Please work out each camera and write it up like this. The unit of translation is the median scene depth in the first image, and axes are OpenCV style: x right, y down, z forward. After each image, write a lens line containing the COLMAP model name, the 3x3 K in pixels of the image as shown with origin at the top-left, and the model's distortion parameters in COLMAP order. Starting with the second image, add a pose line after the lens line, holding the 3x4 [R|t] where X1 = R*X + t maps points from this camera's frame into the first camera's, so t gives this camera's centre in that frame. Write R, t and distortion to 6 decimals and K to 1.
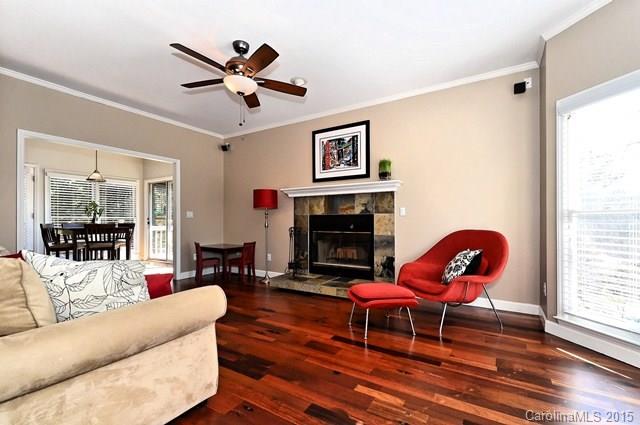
lens RADIAL K [[282.3, 0, 335.1], [0, 282.3, 219.3], [0, 0, 1]] dist [-0.000589, -0.000696]
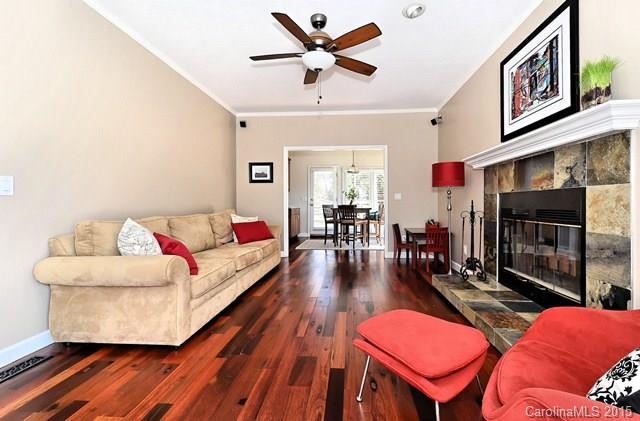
lens RADIAL K [[282.3, 0, 325.4], [0, 282.3, 204.7], [0, 0, 1]] dist [-0.000589, -0.000696]
pose [[0.439735, 0.003557, -0.898120, 0.359231], [0.008163, 0.999935, 0.007958, 0.003176], [0.898090, -0.010831, 0.439678, 0.397511]]
